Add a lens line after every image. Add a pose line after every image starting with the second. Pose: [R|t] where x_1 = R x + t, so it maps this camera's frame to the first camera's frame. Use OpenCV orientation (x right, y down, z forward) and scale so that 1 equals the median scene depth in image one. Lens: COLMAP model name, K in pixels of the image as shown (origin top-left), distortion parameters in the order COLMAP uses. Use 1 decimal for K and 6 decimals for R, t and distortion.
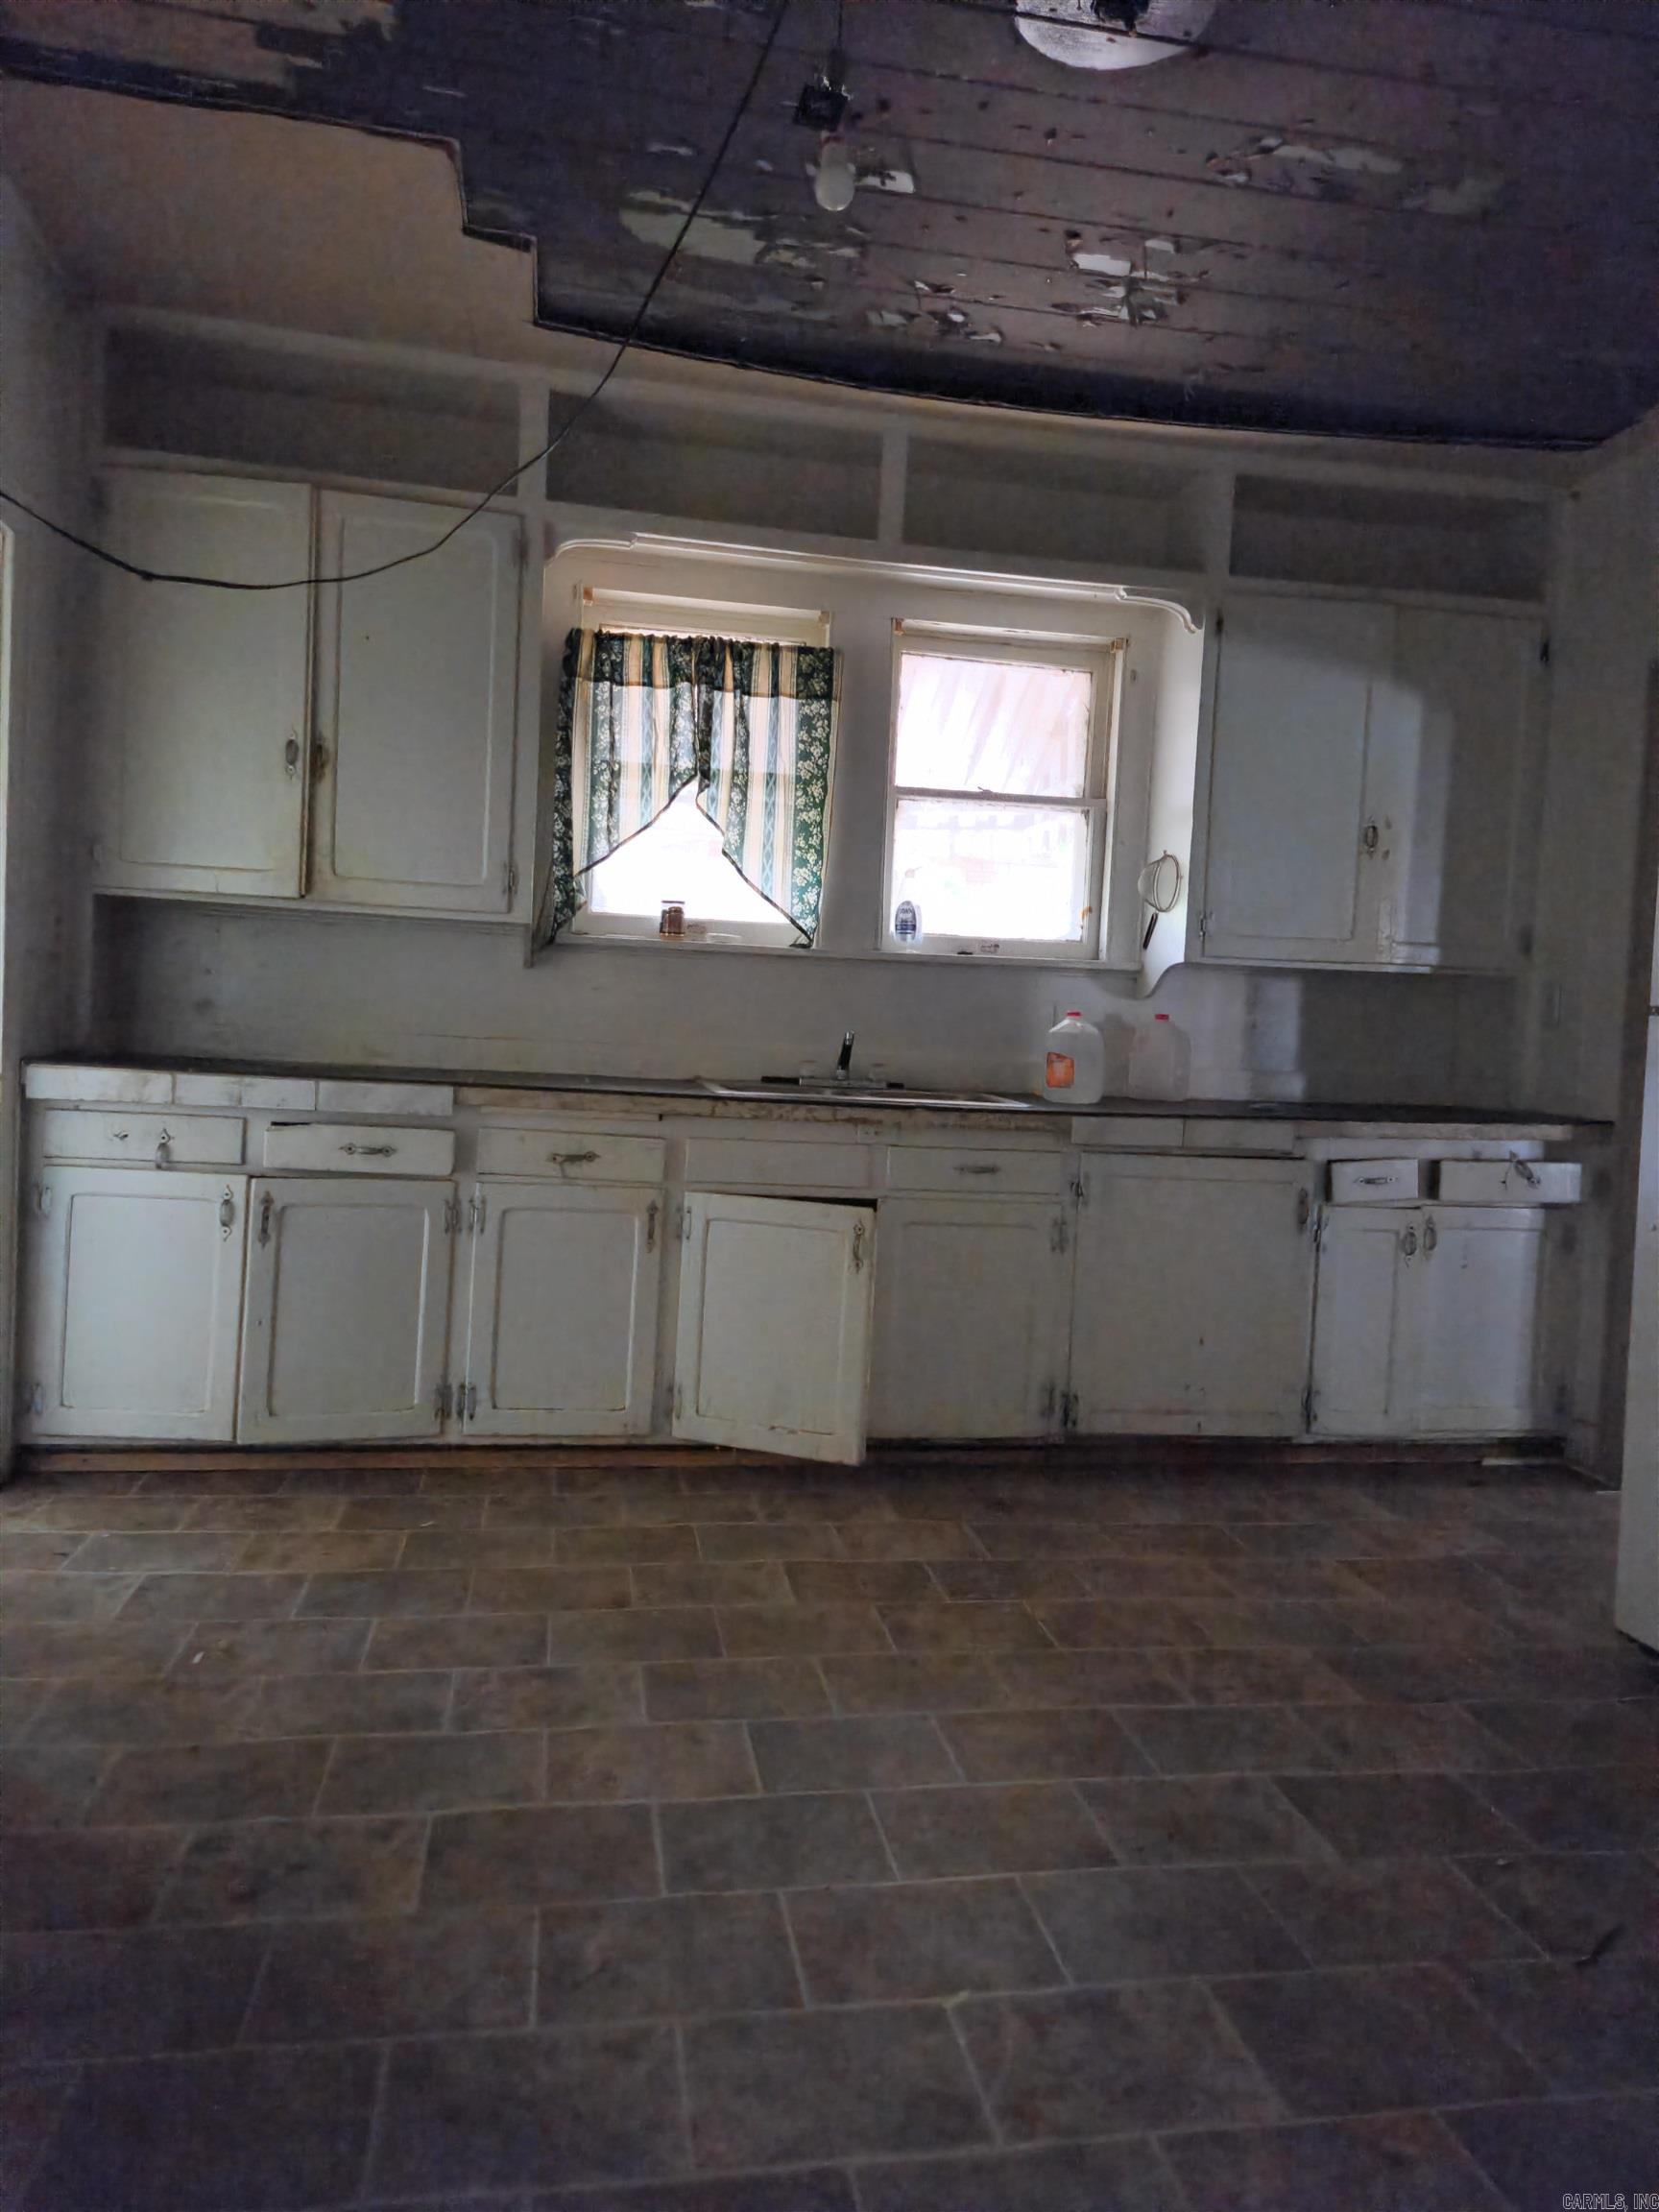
lens RADIAL K [[1477.7, 0, 832.8], [0, 1477.7, 1098.5], [0, 0, 1]] dist [0.053036, -0.047533]
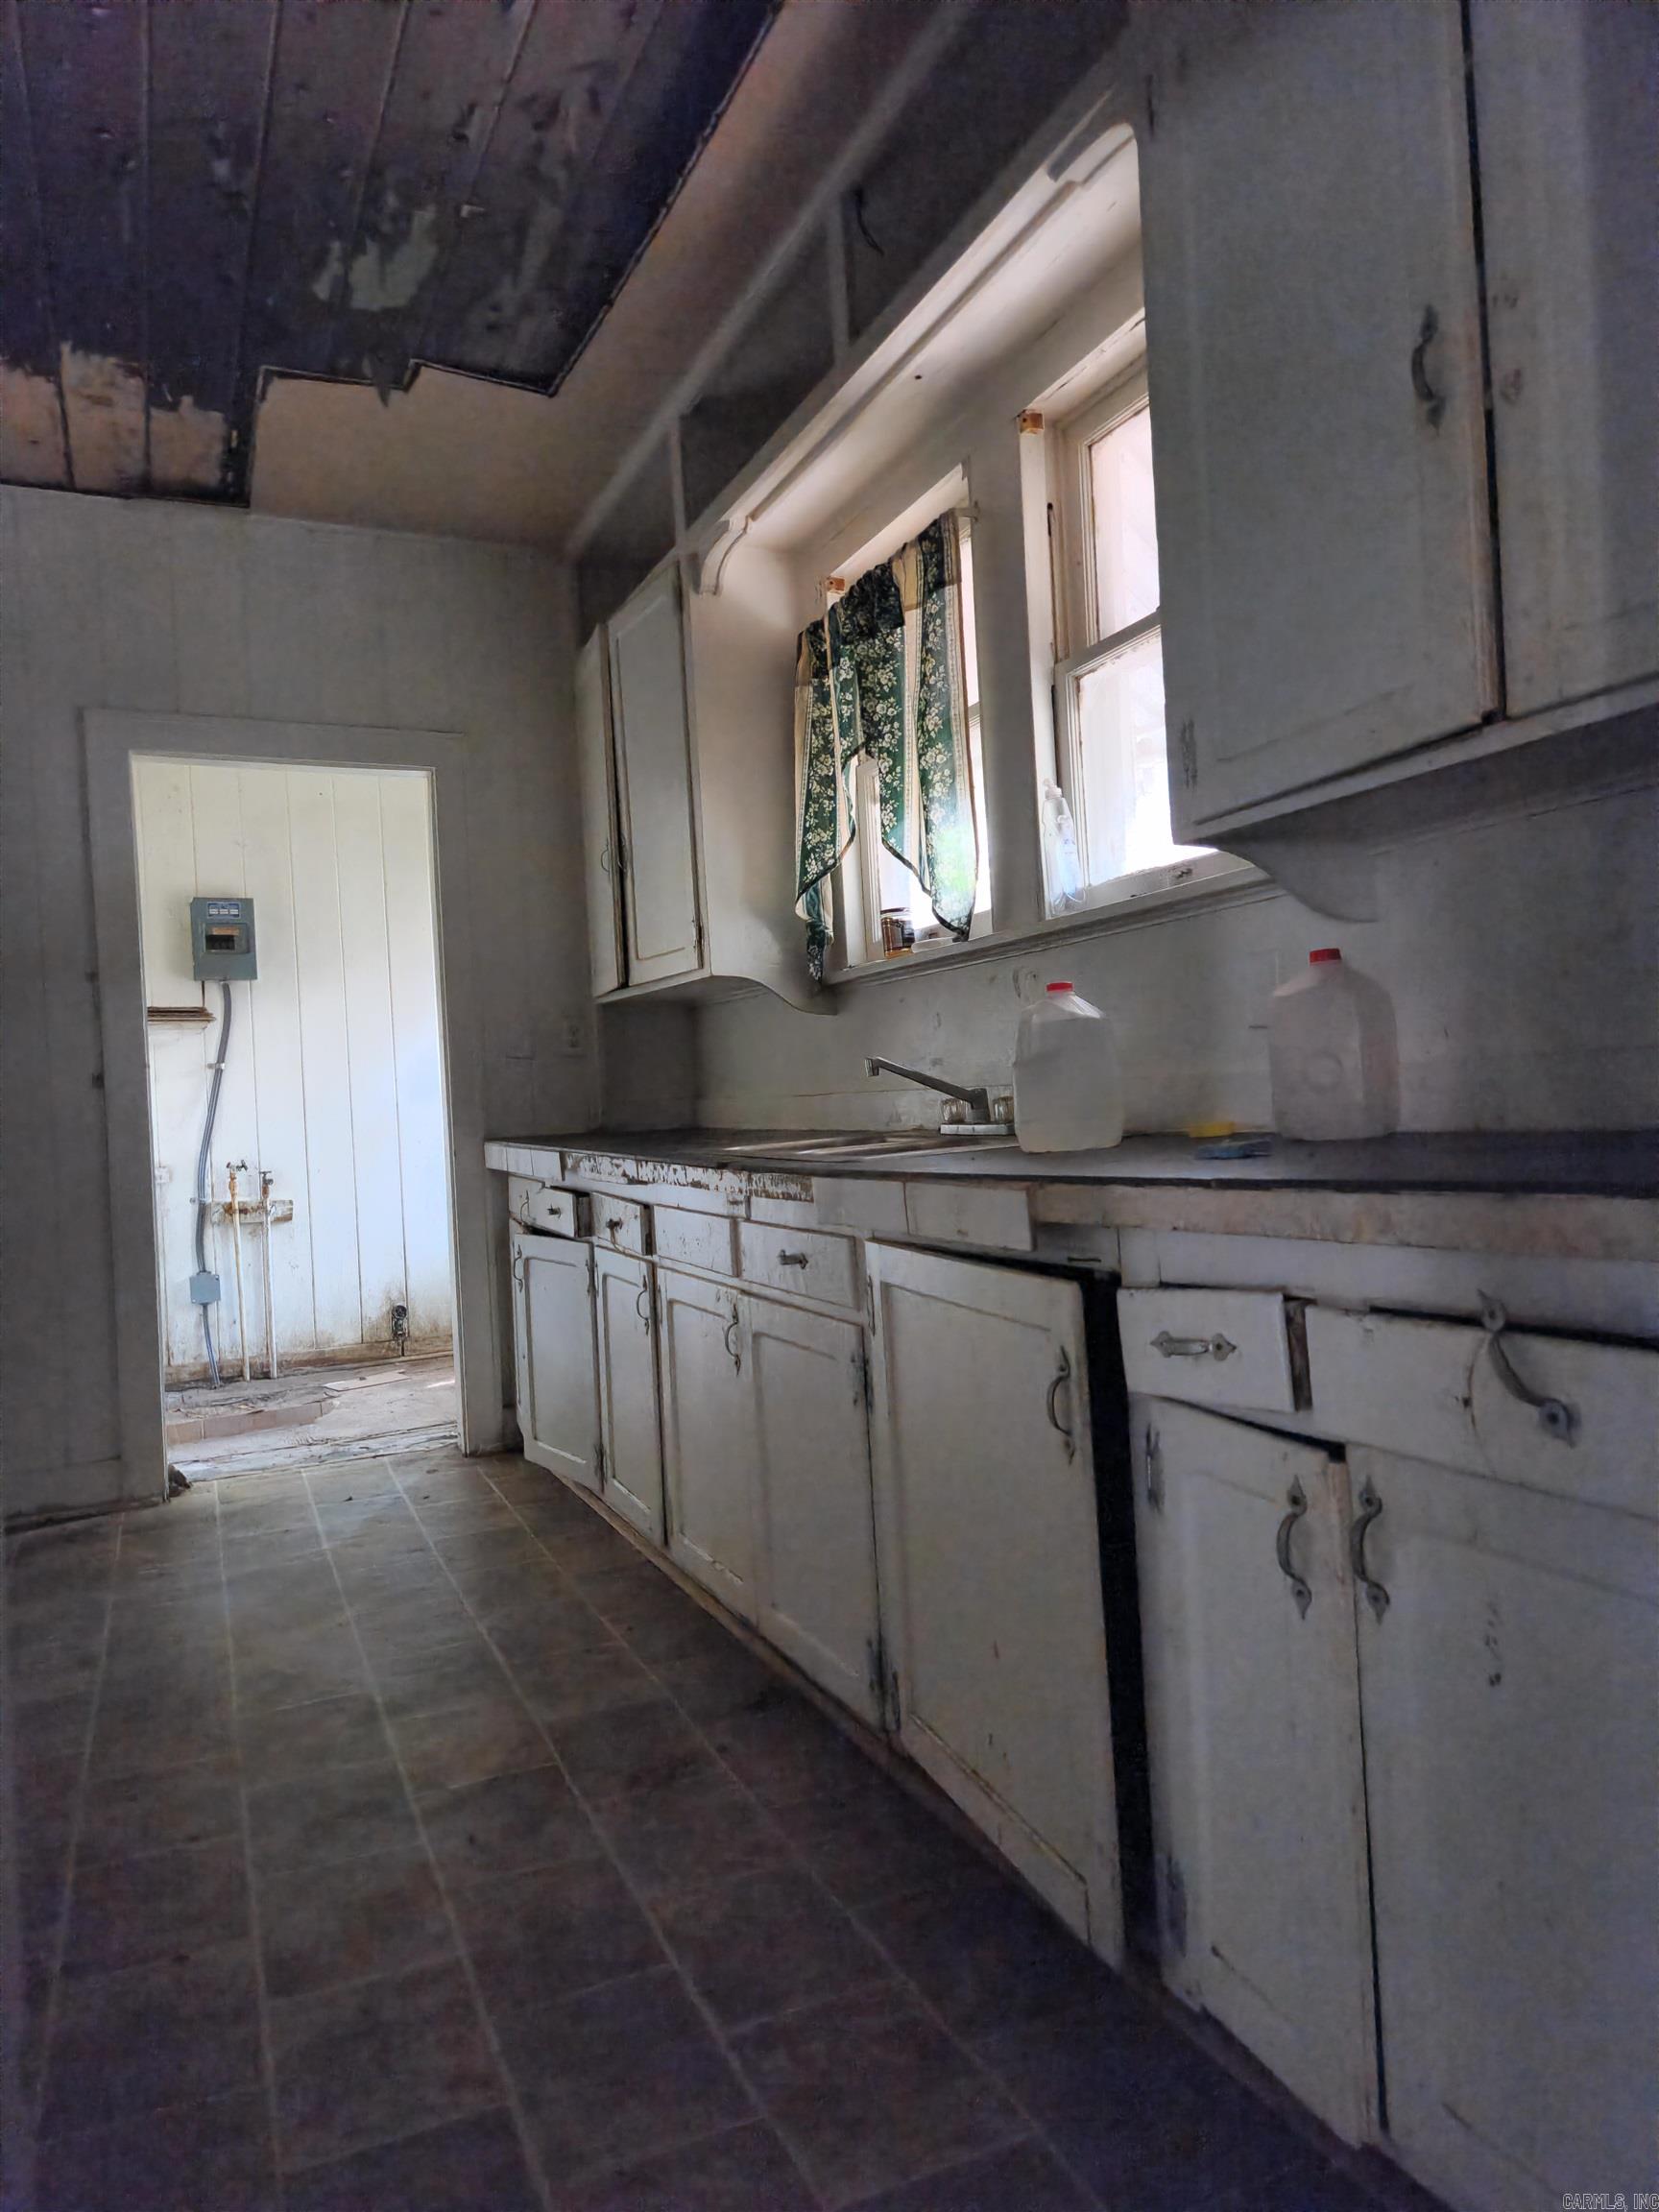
lens RADIAL K [[1477.7, 0, 825.9], [0, 1477.7, 1112.8], [0, 0, 1]] dist [0.053036, -0.047533]
pose [[0.224507, -0.049655, -0.973207, 0.976613], [0.014654, 0.998760, -0.047579, 0.020090], [0.974362, -0.003580, 0.224956, 1.159608]]
